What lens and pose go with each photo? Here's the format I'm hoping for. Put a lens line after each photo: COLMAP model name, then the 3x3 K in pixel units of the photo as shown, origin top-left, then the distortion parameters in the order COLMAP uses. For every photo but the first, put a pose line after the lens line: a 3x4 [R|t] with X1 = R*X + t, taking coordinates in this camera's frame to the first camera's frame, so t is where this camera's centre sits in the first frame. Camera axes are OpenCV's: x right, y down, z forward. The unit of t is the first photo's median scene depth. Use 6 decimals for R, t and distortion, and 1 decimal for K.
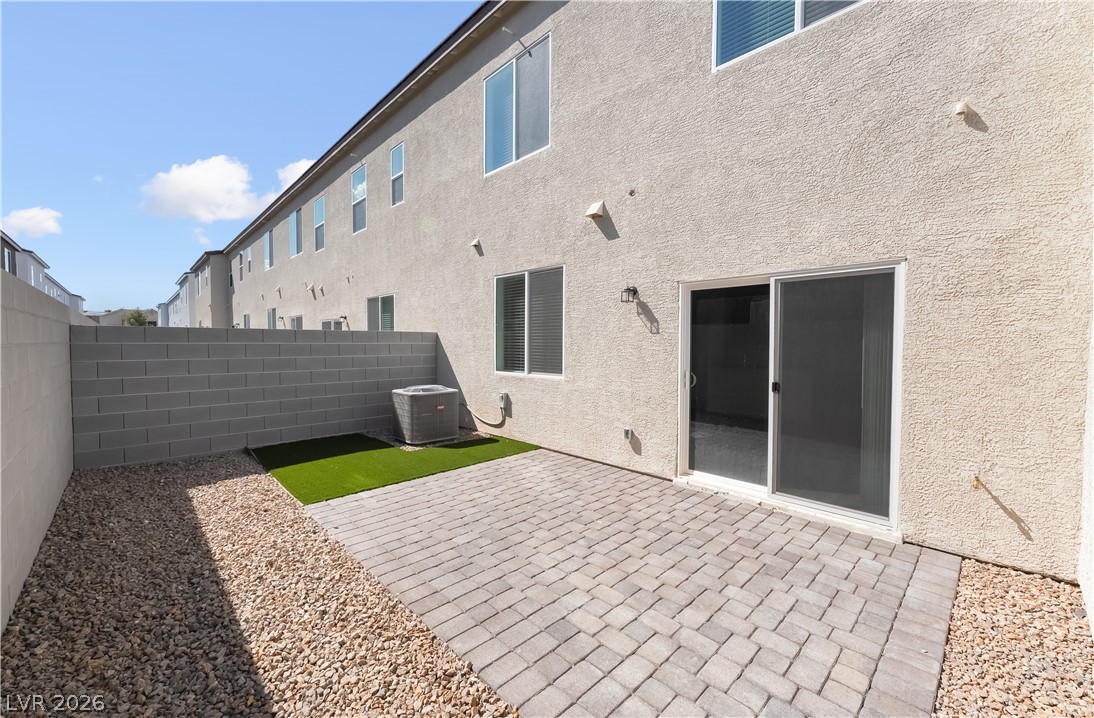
lens RADIAL K [[441.3, 0, 547.0], [0, 441.3, 359.0], [0, 0, 1]] dist [-0.000110, -0.000282]
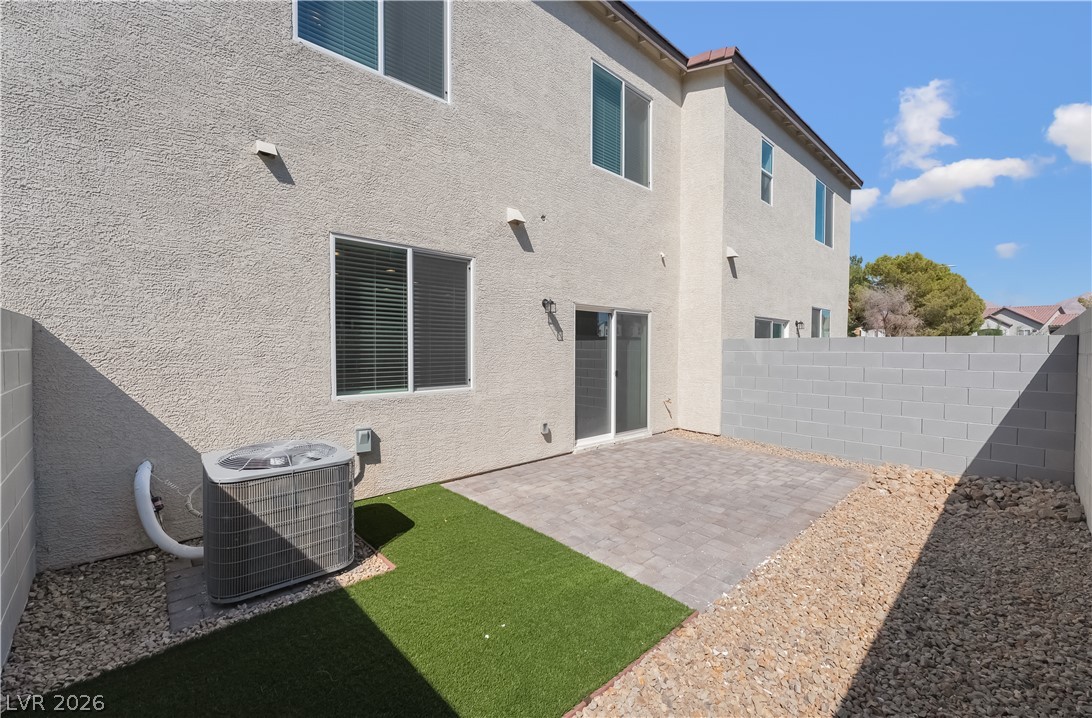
lens RADIAL K [[440.5, 0, 546.0], [0, 440.5, 359.0], [0, 0, 1]] dist [-0.000110, -0.000282]
pose [[0.017648, -0.028488, 0.999438, -1.004365], [0.033641, 0.999045, 0.027883, -0.041667], [-0.999278, 0.033130, 0.018590, 1.023943]]
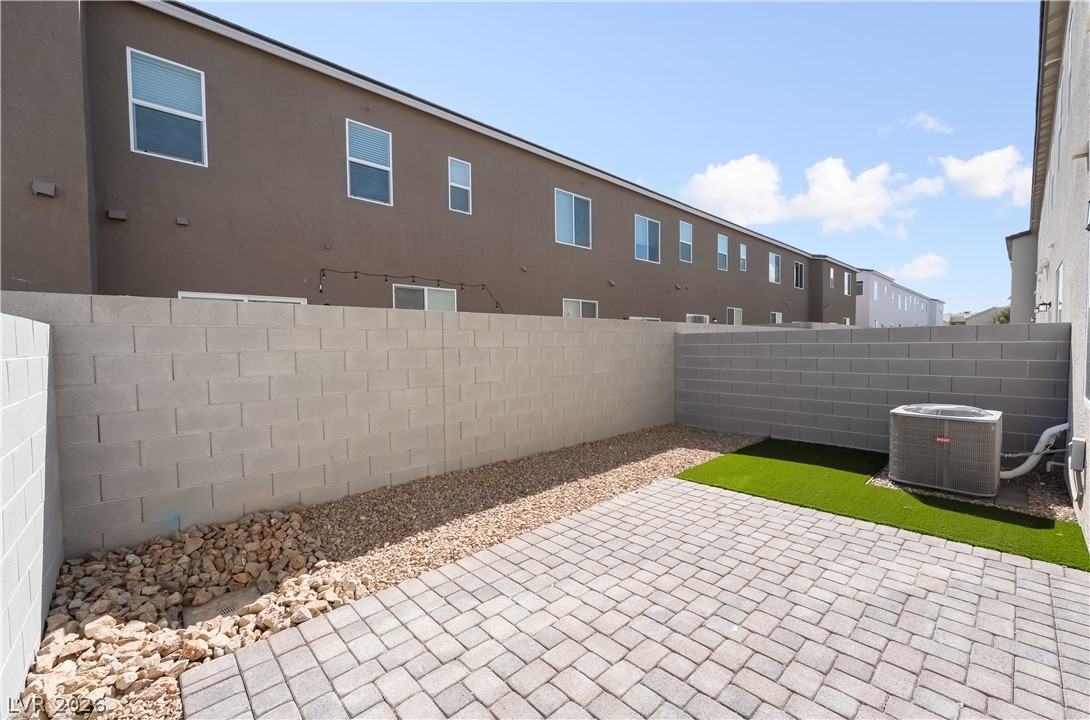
lens RADIAL K [[439.7, 0, 545.0], [0, 439.7, 360.0], [0, 0, 1]] dist [-0.000110, -0.000282]
pose [[-0.016615, 0.032694, -0.999327, 0.569051], [-0.028526, 0.999043, 0.033159, -0.019253], [0.999455, 0.029057, -0.015666, 0.565012]]
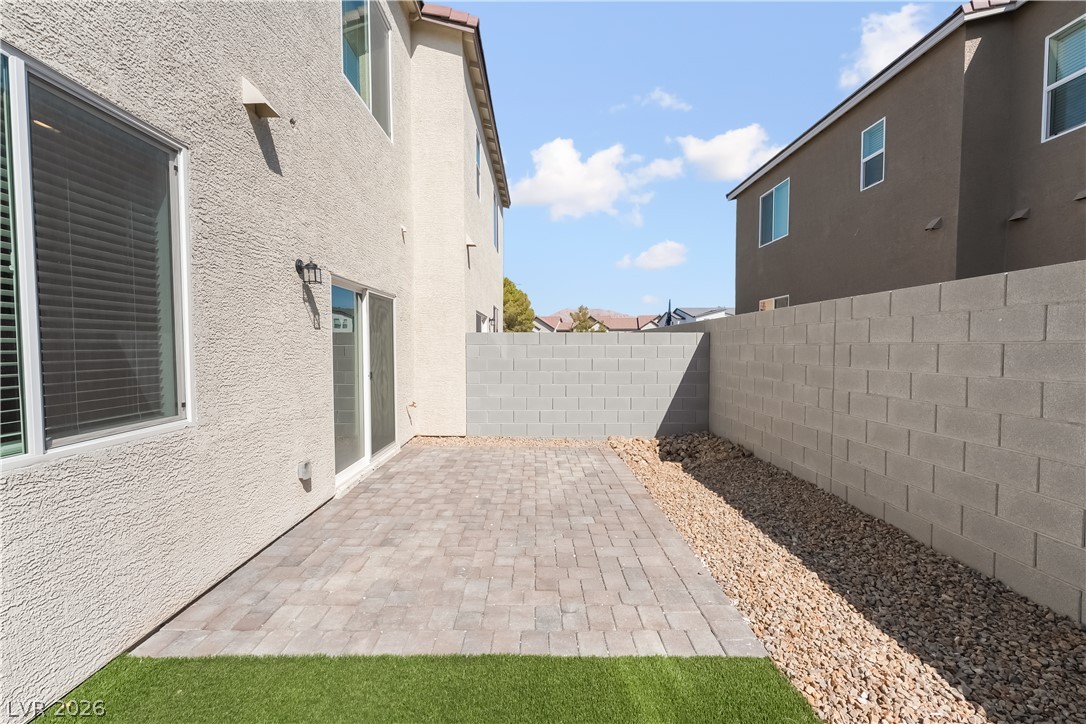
lens RADIAL K [[435.9, 0, 543.0], [0, 435.9, 362.0], [0, 0, 1]] dist [0.001822, -0.000874]
pose [[-0.734685, -0.028685, 0.677802, -0.593709], [0.022896, 0.997488, 0.067032, -0.040898], [-0.678022, 0.064766, -0.732182, 1.310569]]
